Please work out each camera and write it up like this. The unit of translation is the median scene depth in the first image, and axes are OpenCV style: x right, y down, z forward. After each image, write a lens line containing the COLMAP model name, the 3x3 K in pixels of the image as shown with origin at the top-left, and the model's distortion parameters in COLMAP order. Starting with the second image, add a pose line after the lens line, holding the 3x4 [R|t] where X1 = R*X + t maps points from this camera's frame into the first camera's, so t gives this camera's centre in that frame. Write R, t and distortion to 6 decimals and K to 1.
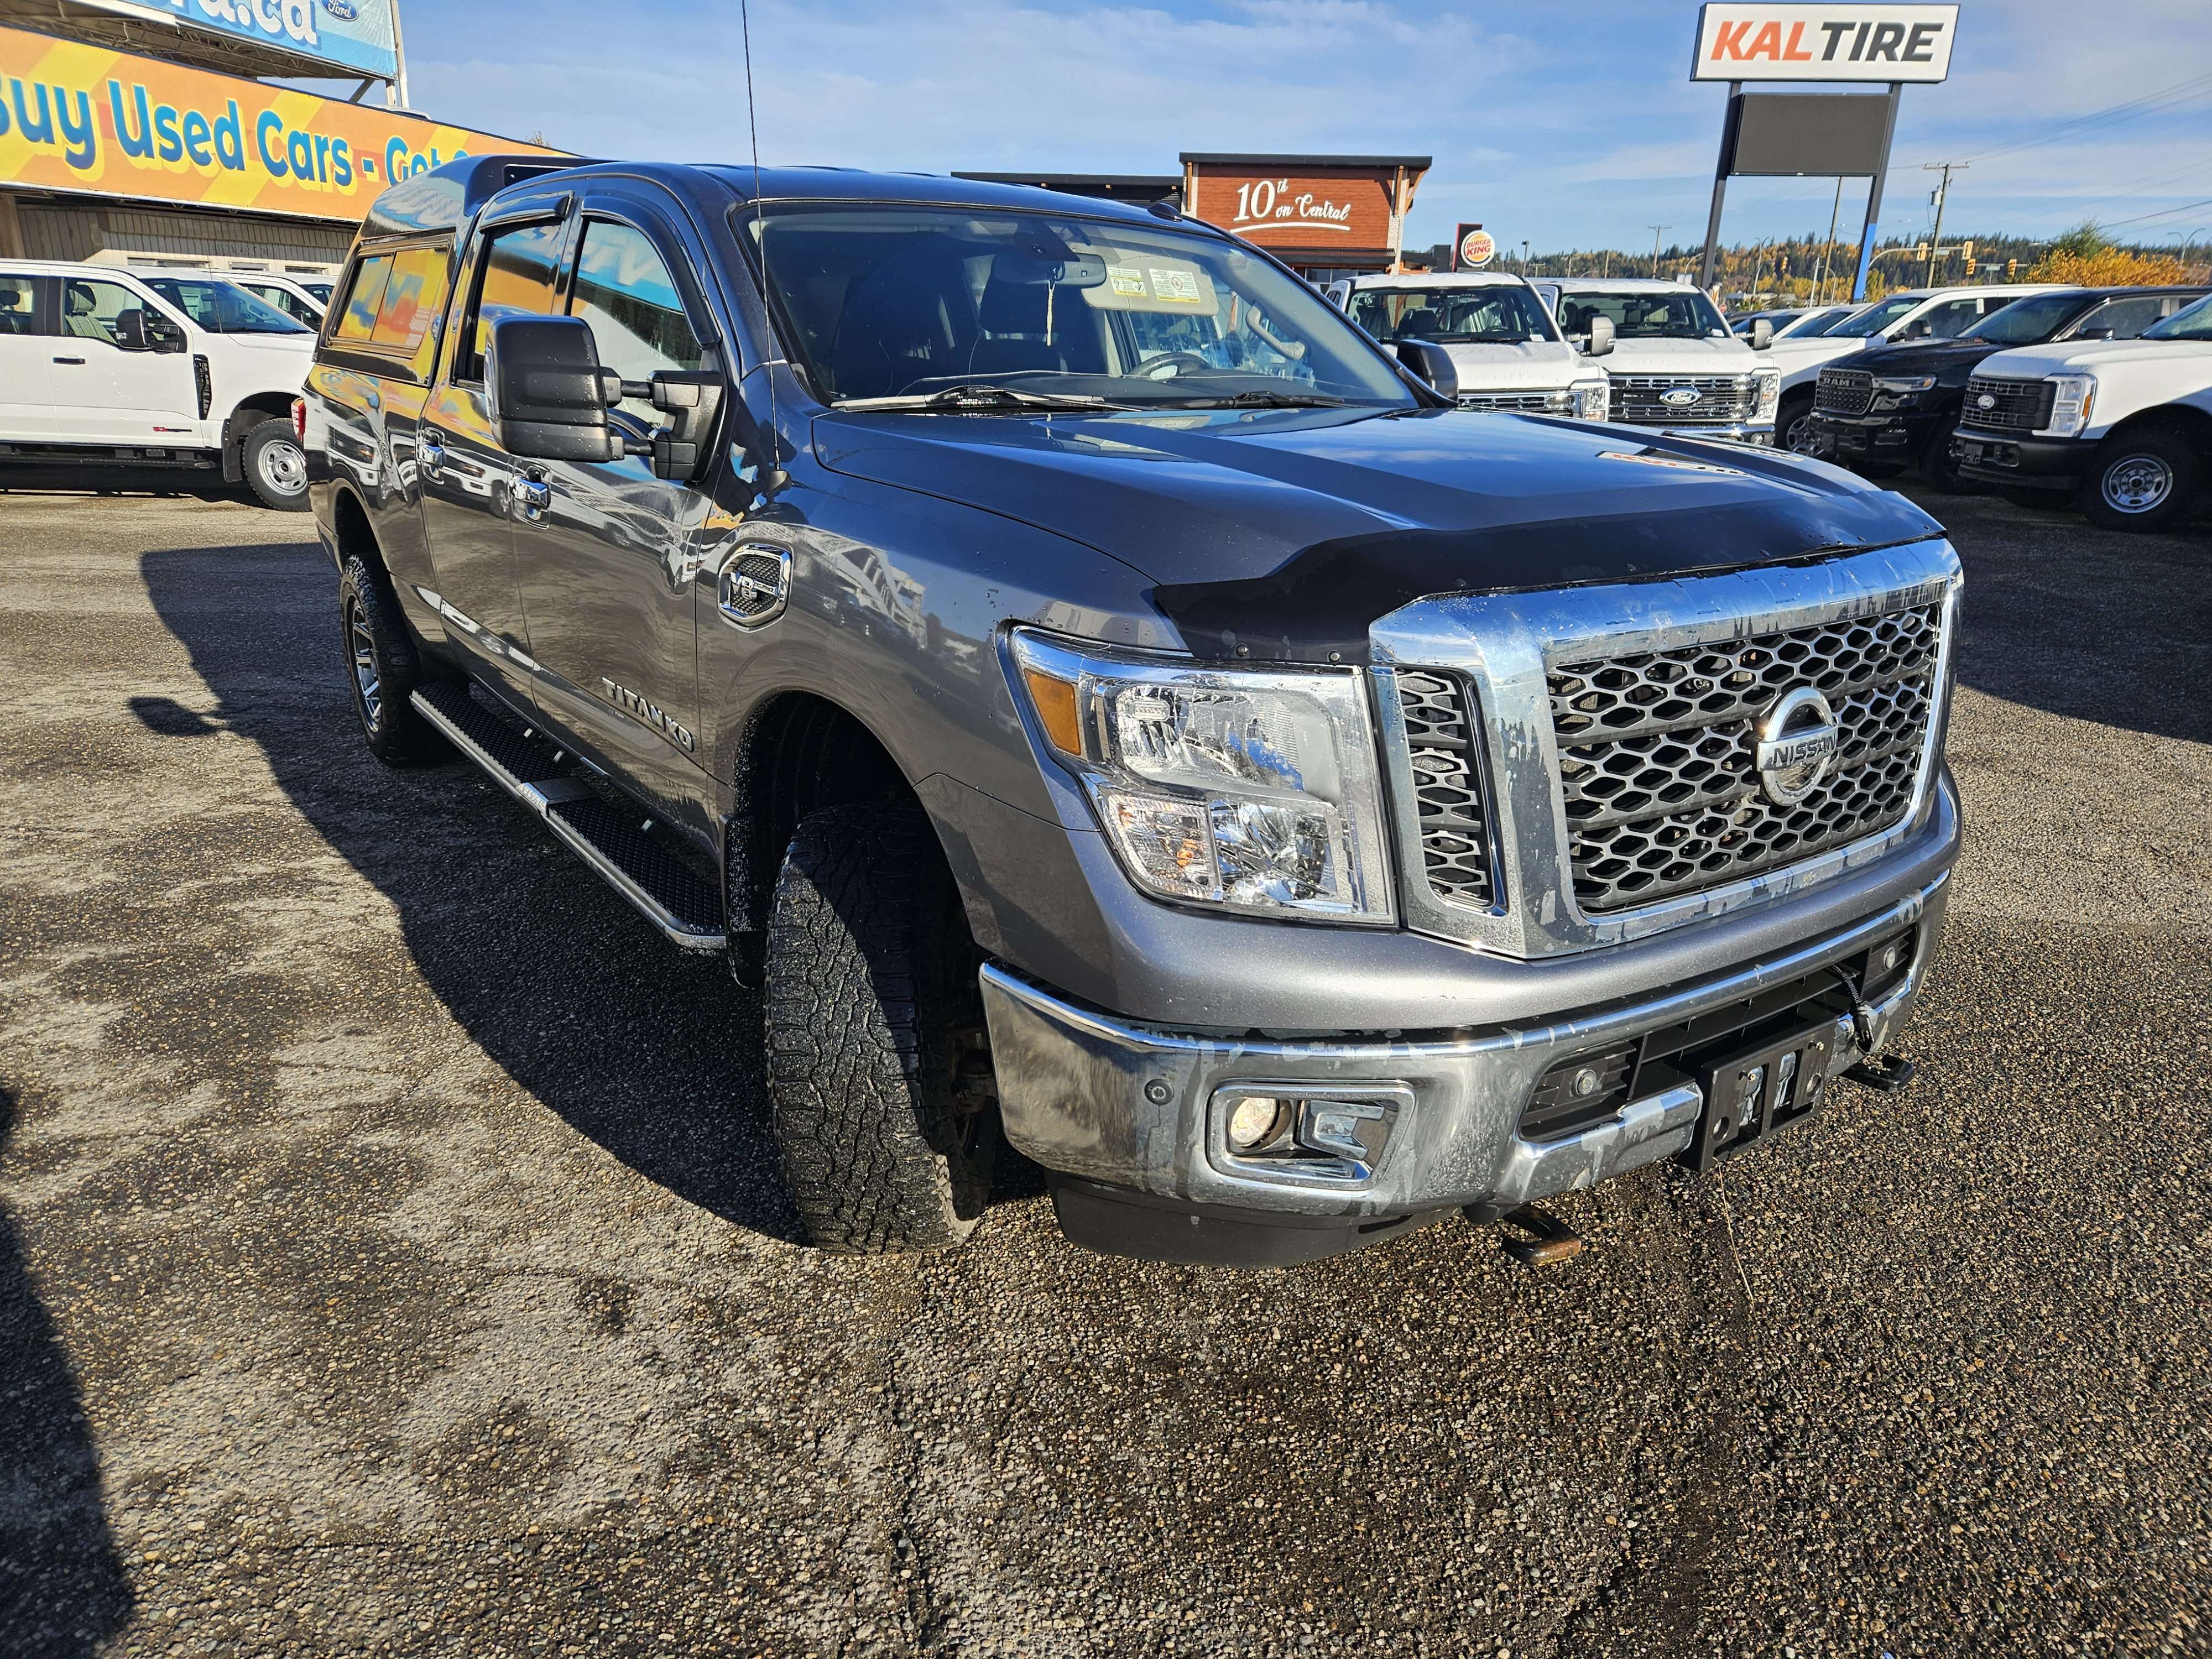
lens RADIAL K [[1459.2, 0, 1106.0], [0, 1459.2, 829.5], [0, 0, 1]] dist [0.070269, -0.049694]
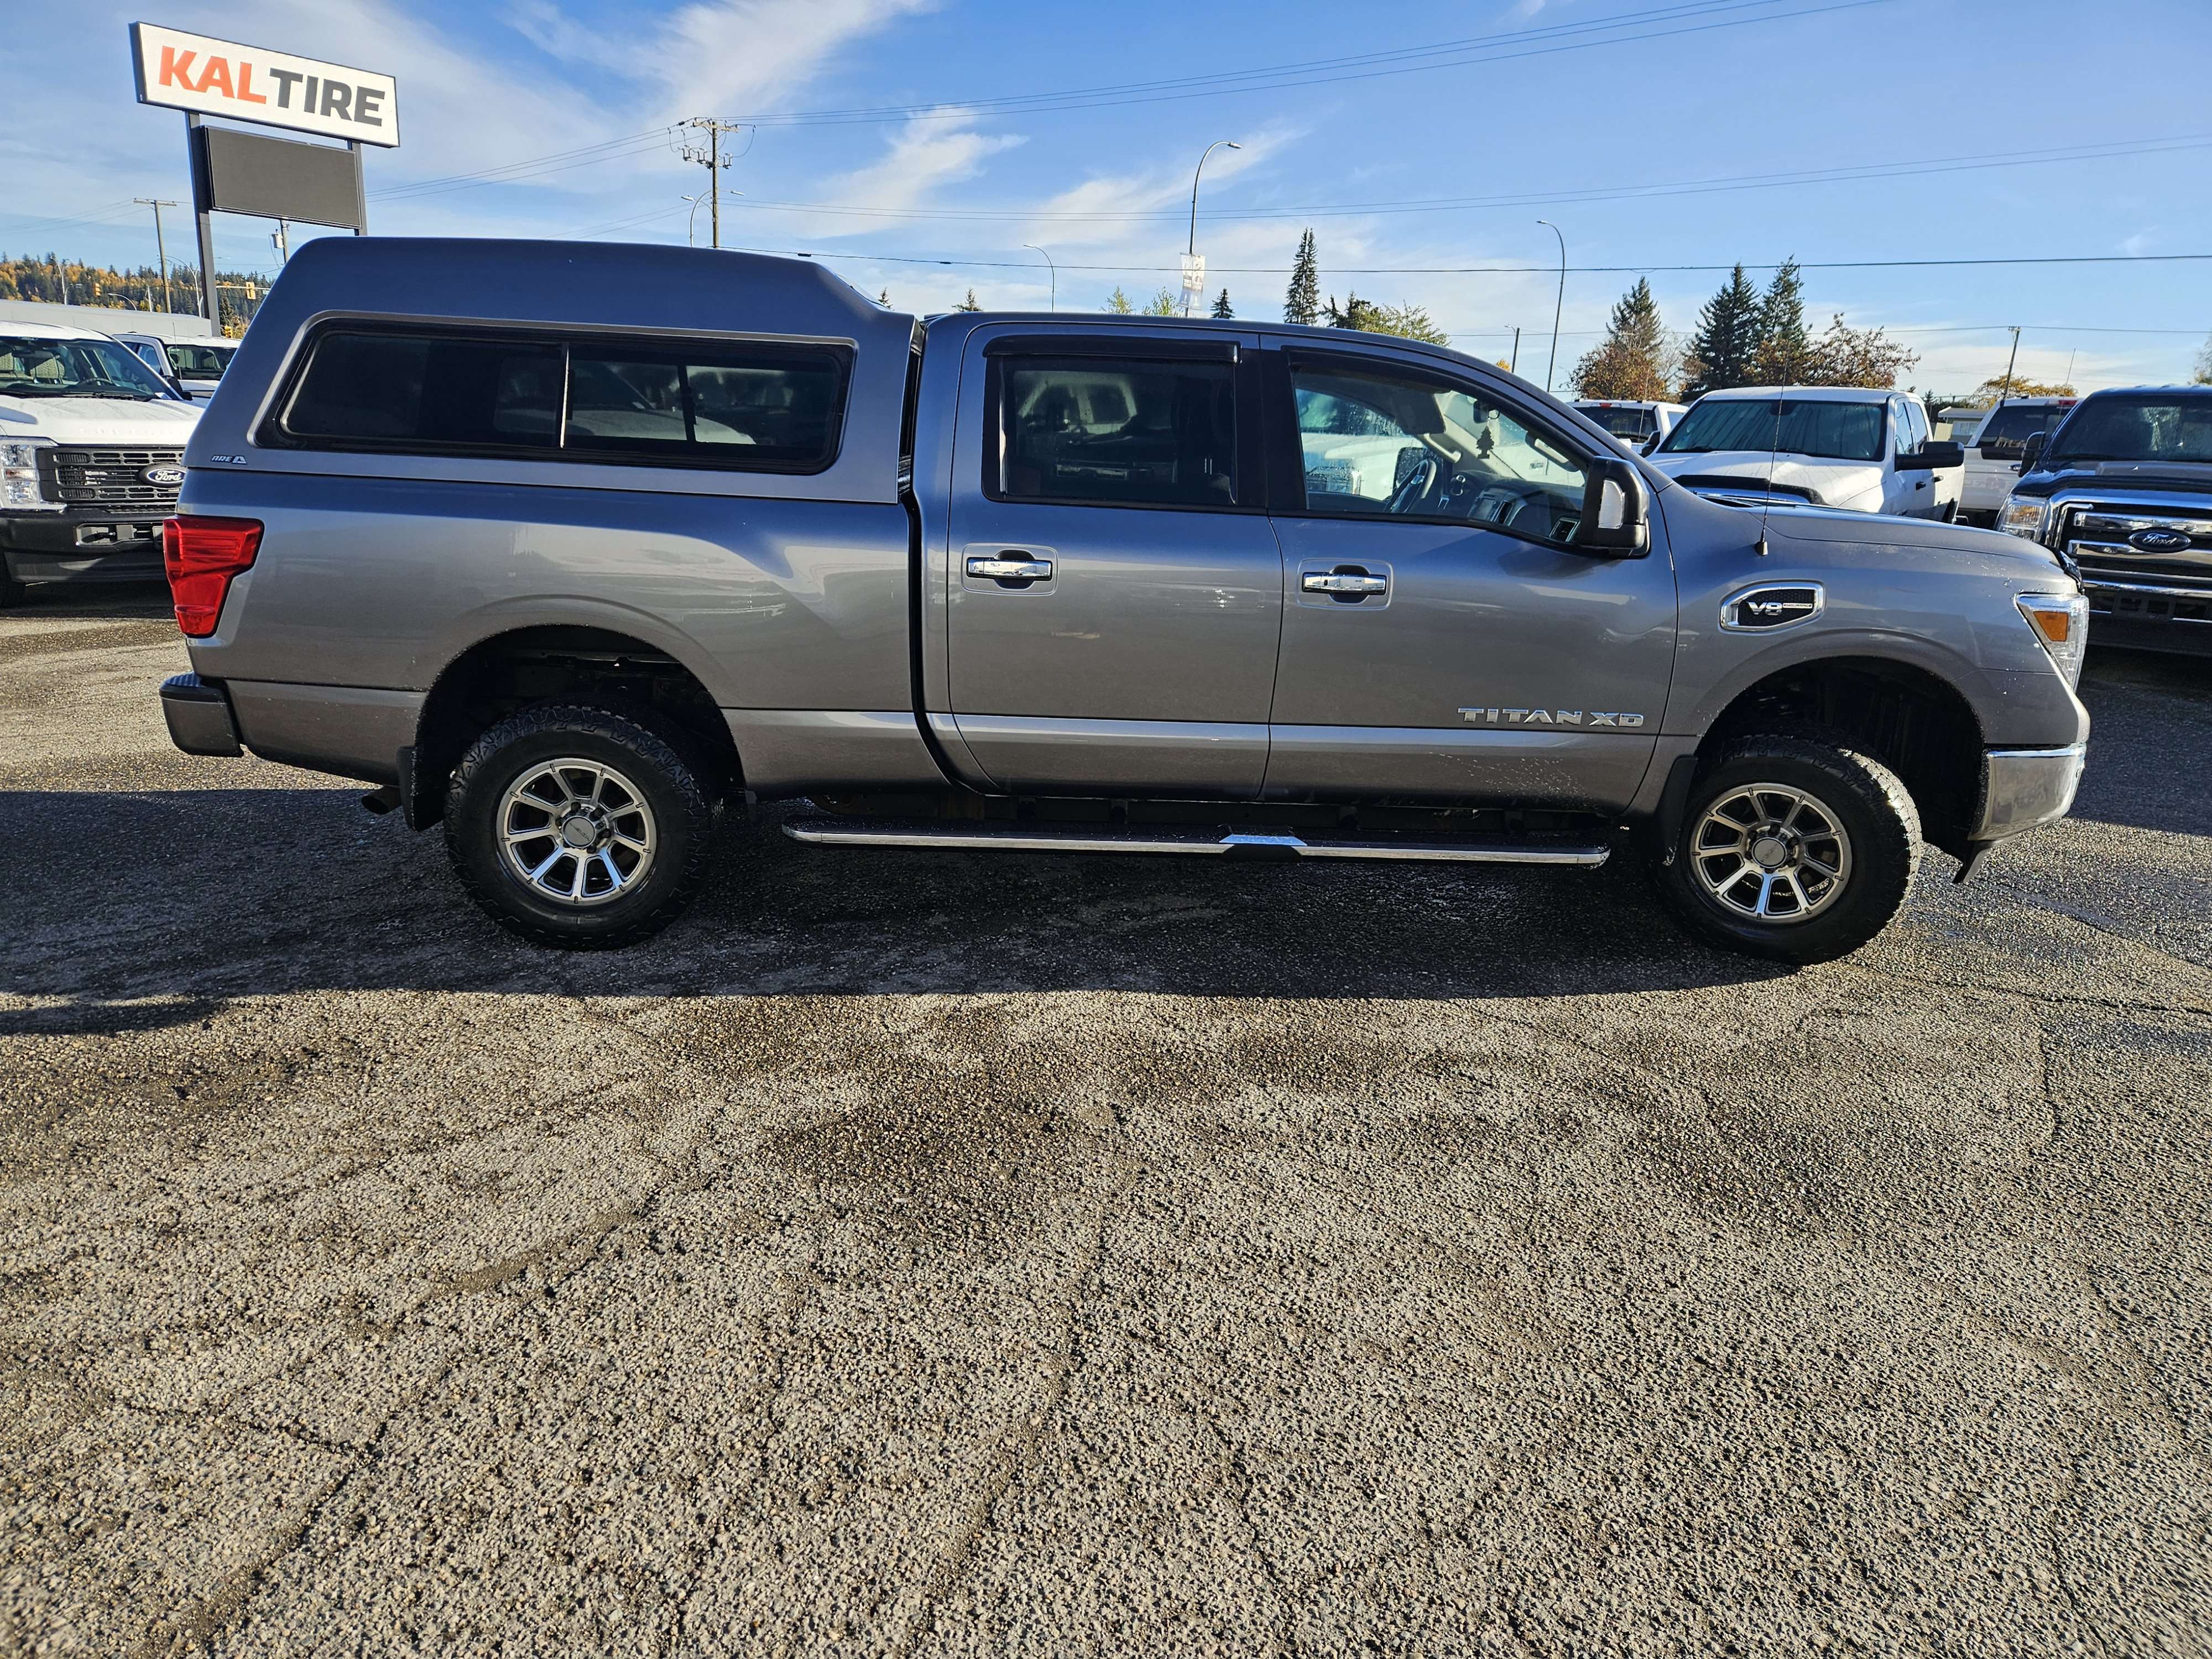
lens RADIAL K [[1459.2, 0, 1106.0], [0, 1459.2, 829.5], [0, 0, 1]] dist [0.070269, -0.049694]
pose [[0.556977, -0.223288, 0.799950, -0.120038], [0.242013, 0.965017, 0.100858, -0.015113], [-0.794485, 0.137422, 0.591530, 0.035279]]
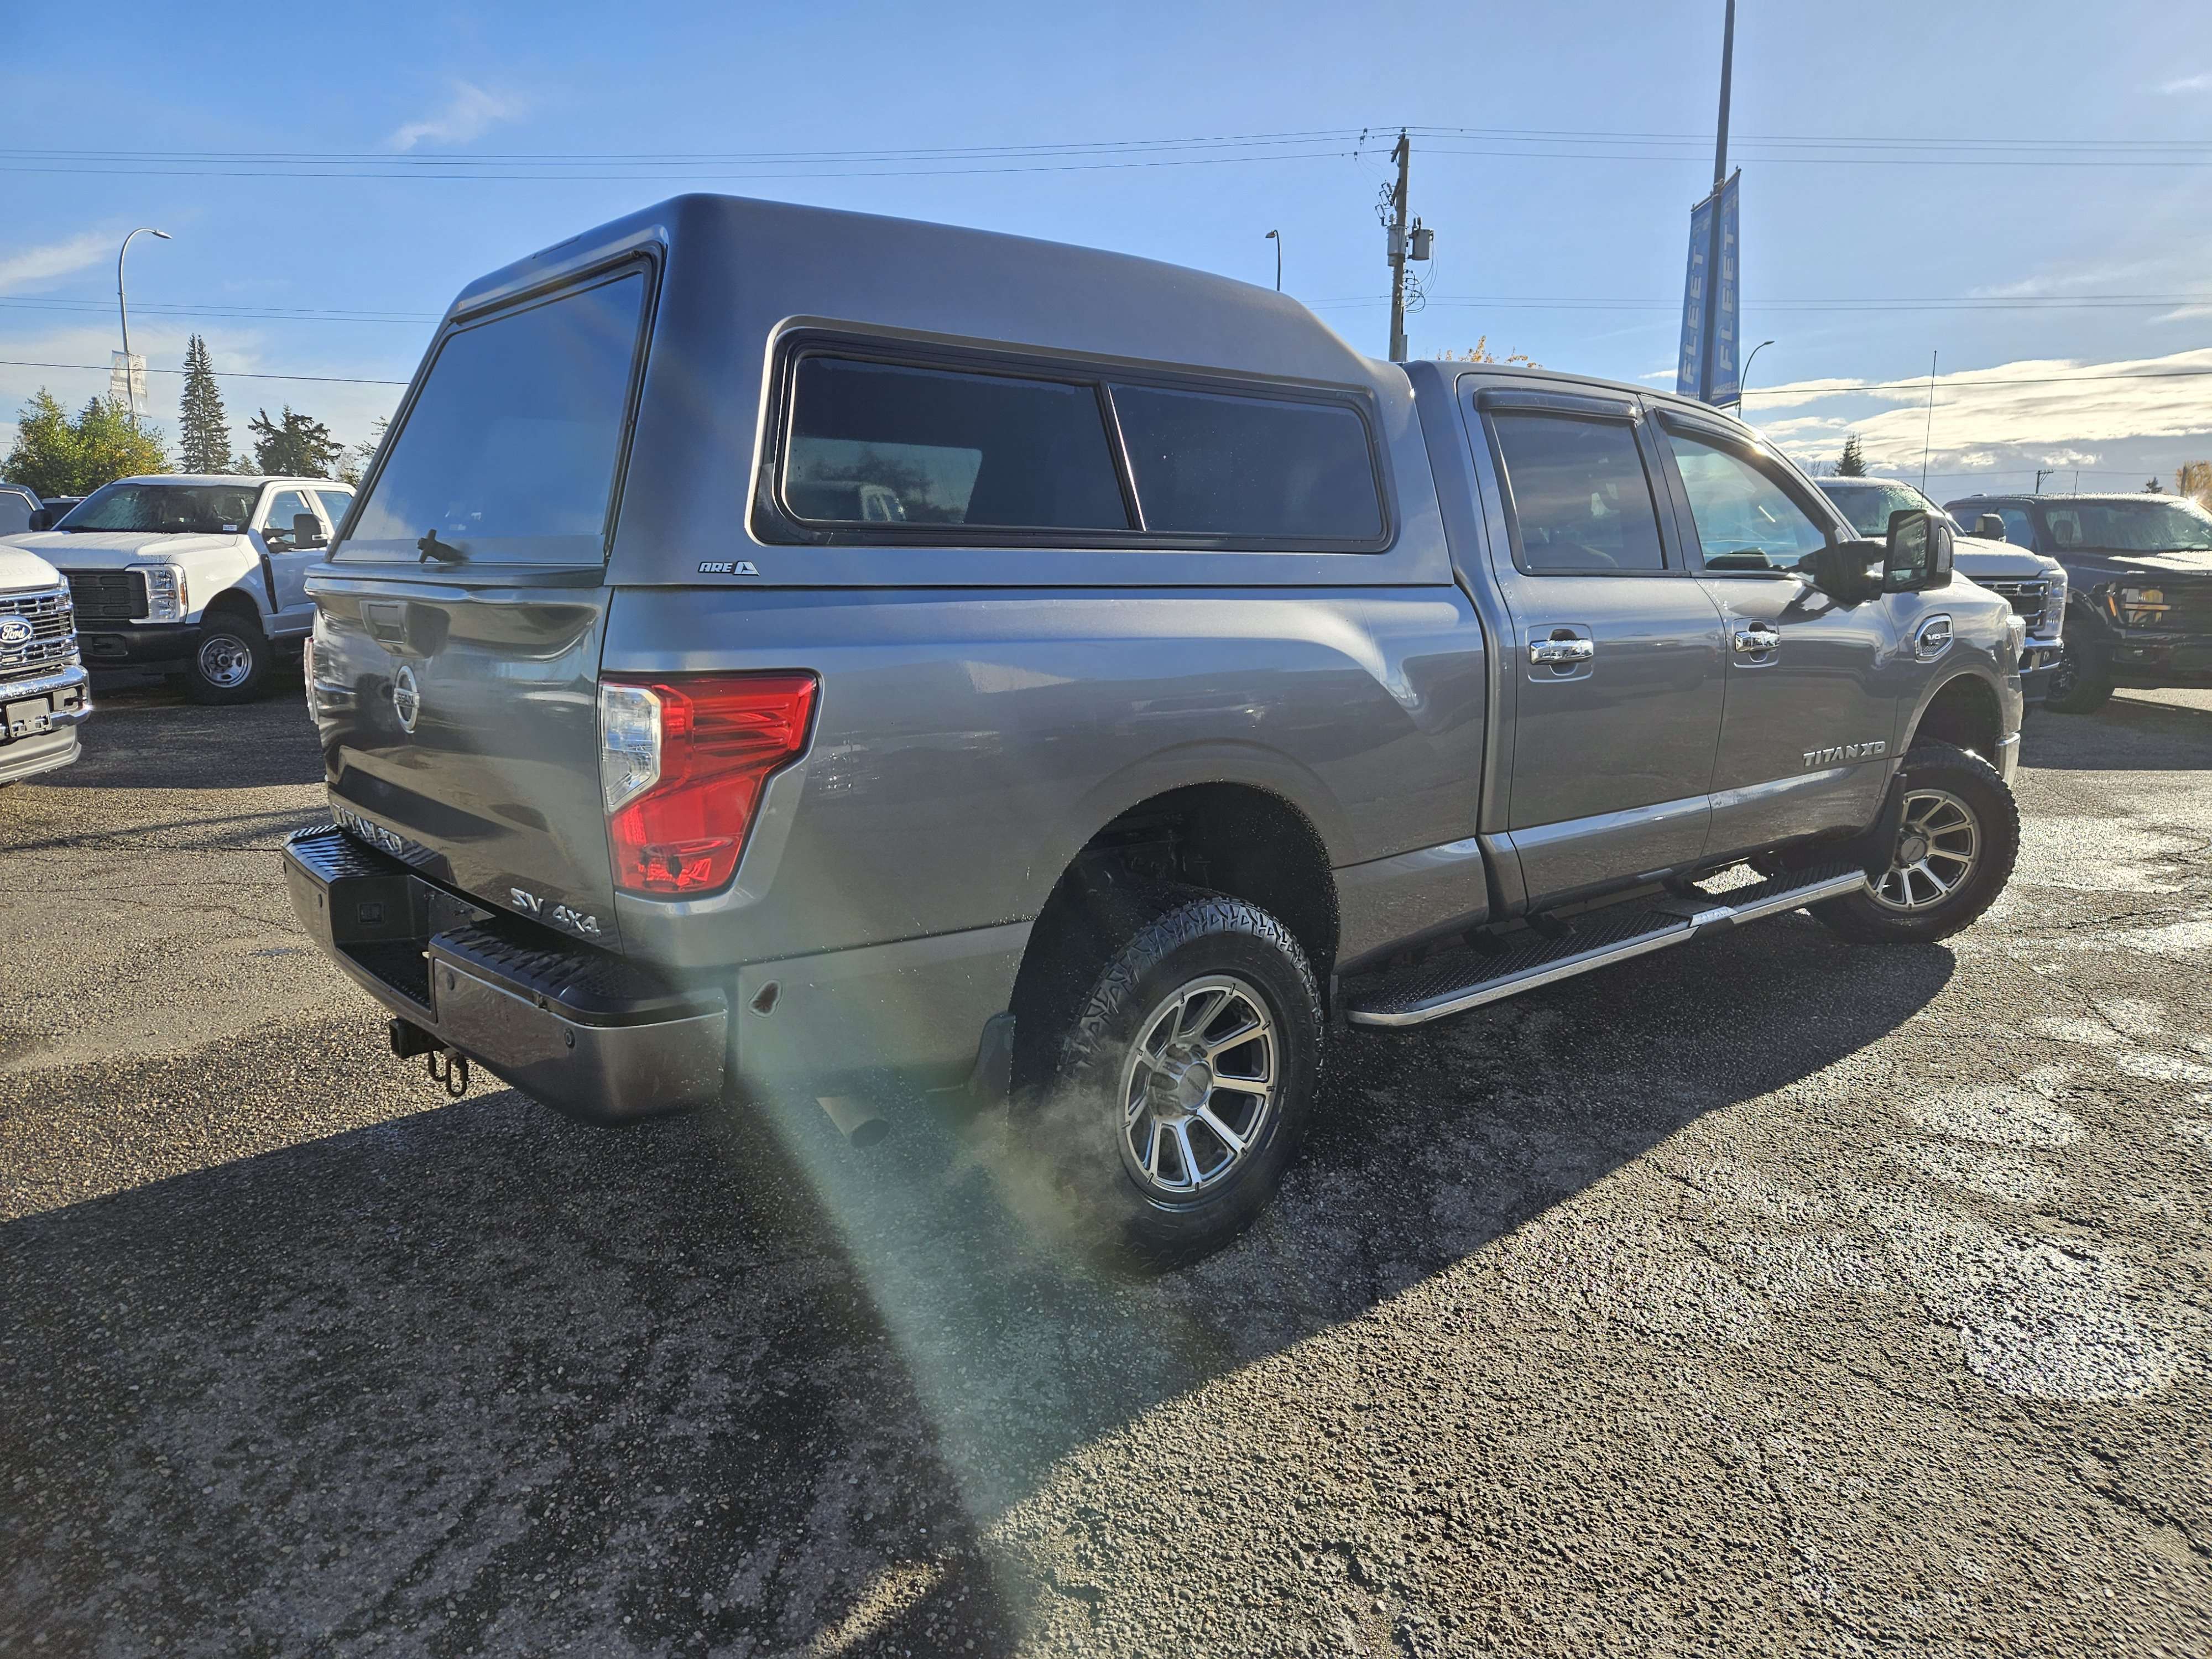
lens RADIAL K [[1459.2, 0, 1106.0], [0, 1459.2, 829.5], [0, 0, 1]] dist [0.070269, -0.049694]
pose [[-0.075750, -0.200751, 0.976709, -0.122856], [0.318567, 0.923316, 0.214483, -0.039892], [-0.944869, 0.327395, -0.005989, 0.122577]]
